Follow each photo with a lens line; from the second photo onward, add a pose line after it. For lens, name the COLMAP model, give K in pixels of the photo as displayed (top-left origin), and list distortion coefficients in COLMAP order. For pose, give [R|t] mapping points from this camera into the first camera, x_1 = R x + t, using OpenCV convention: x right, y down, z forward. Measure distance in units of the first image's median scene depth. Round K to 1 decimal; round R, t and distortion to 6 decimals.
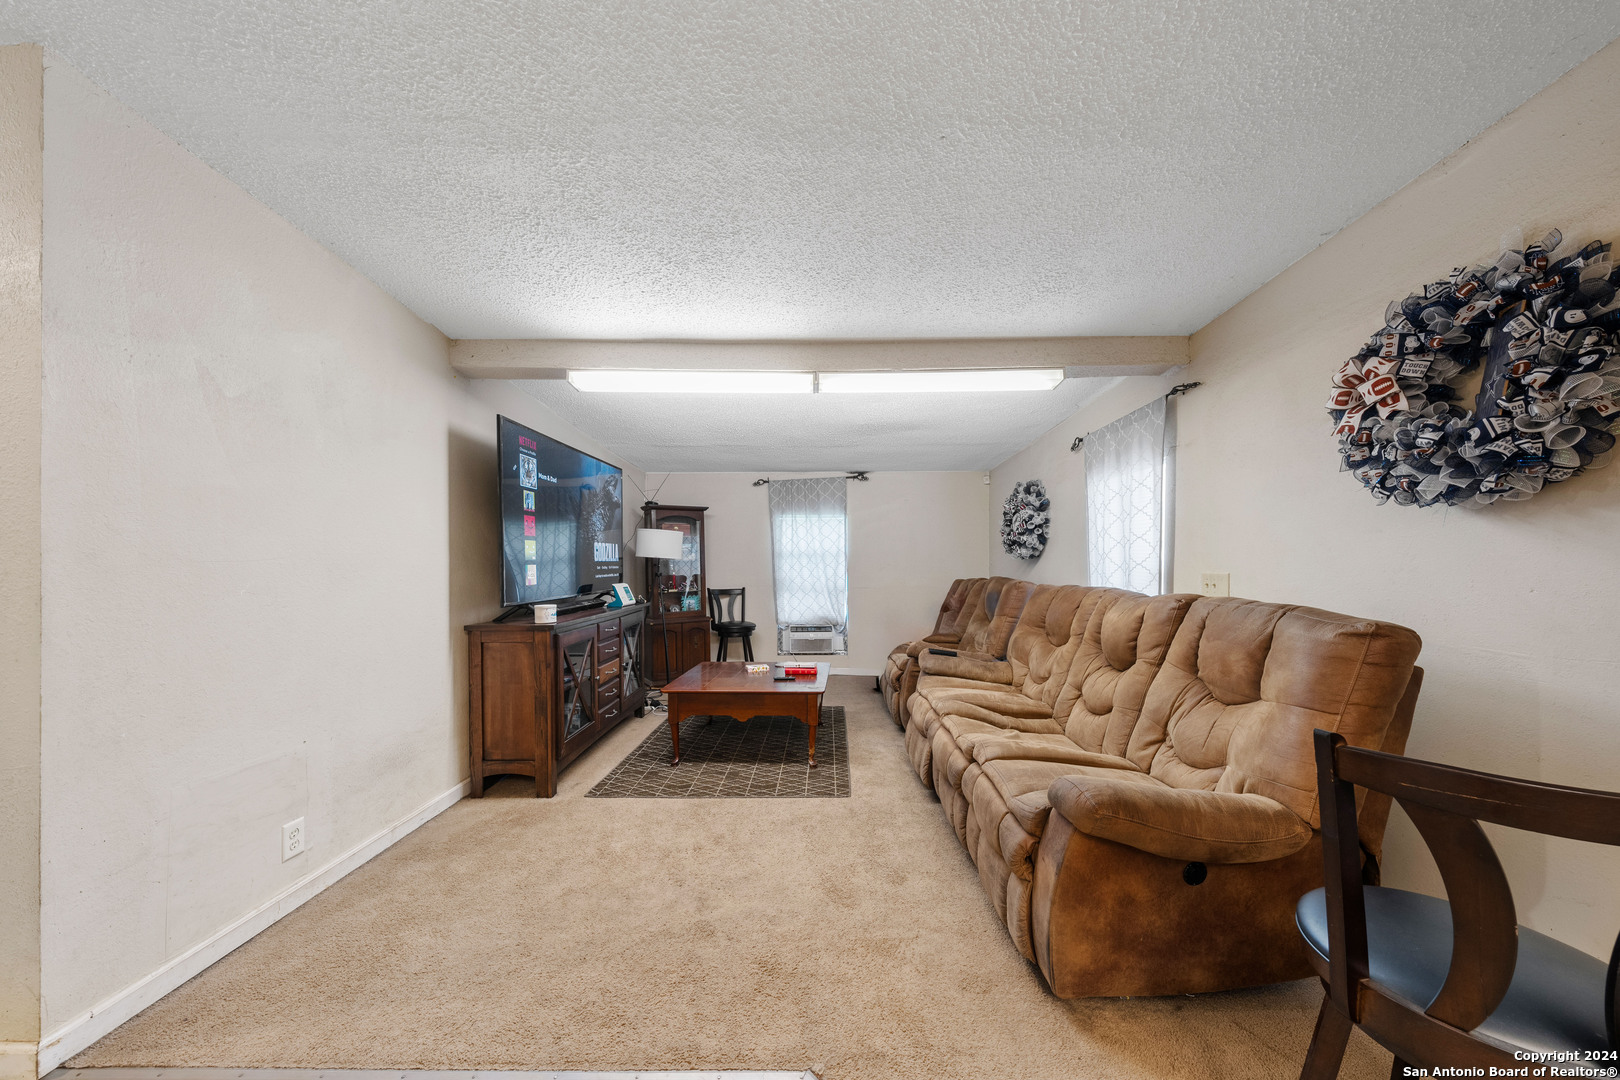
lens RADIAL K [[560.1, 0, 799.4], [0, 560.1, 572.2], [0, 0, 1]] dist [-0.000431, -0.000052]
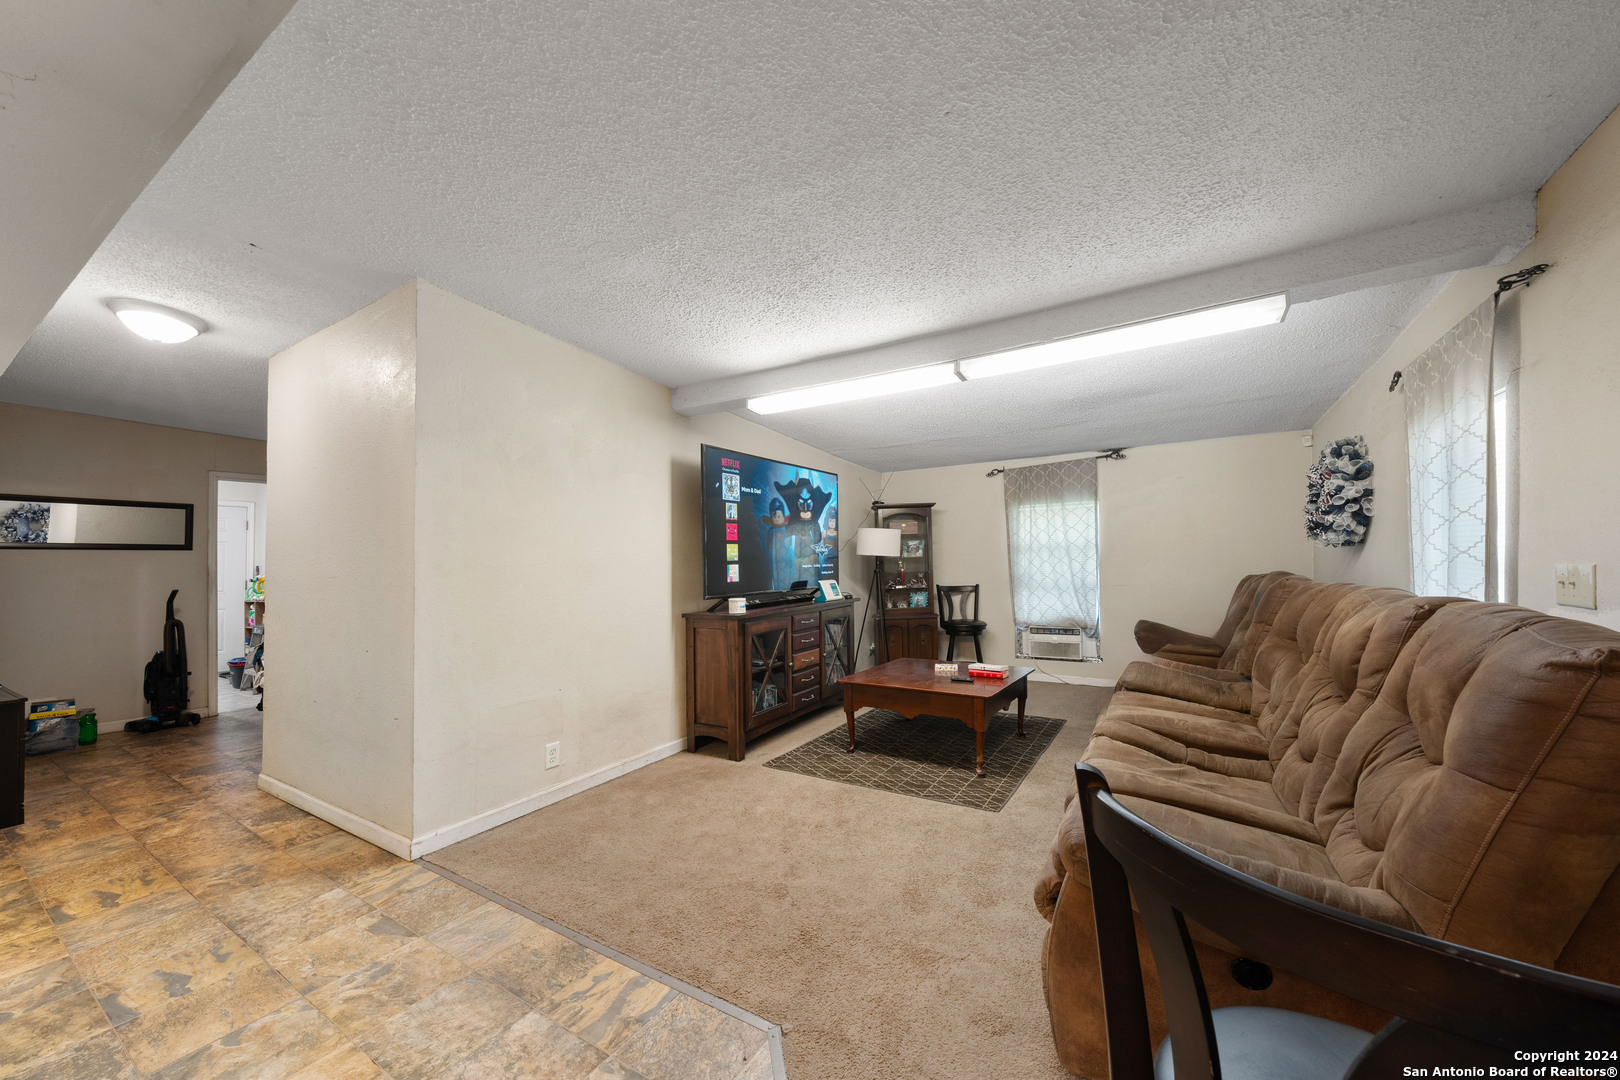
lens RADIAL K [[572.5, 0, 805.9], [0, 572.5, 561.2], [0, 0, 1]] dist [0.000014, -0.000055]
pose [[0.866136, -0.015802, -0.499559, 0.272033], [0.009710, 0.999843, -0.014791, -0.000998], [0.499714, 0.007961, 0.866154, 0.020529]]
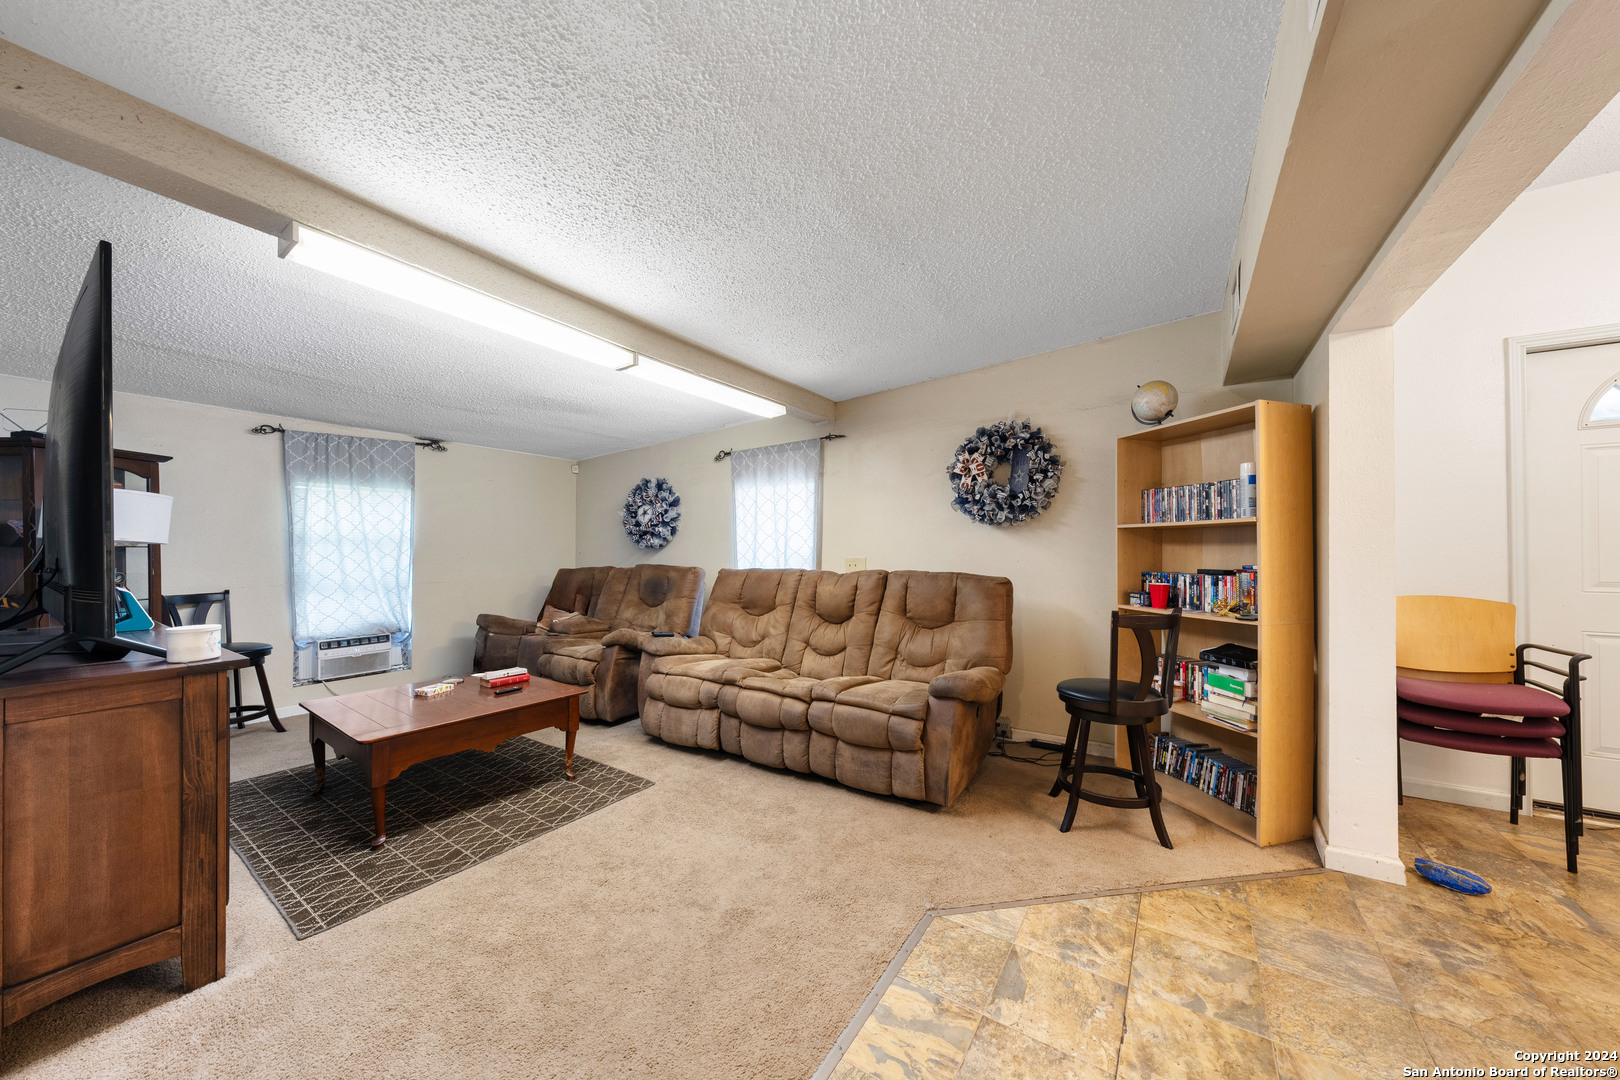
lens RADIAL K [[562.6, 0, 813.1], [0, 562.6, 554.1], [0, 0, 1]] dist [0.000248, 0.000005]
pose [[0.537048, -0.000680, 0.843551, -0.559816], [0.014413, 0.999861, -0.008370, 0.003300], [-0.843428, 0.016654, 0.536984, 0.200353]]
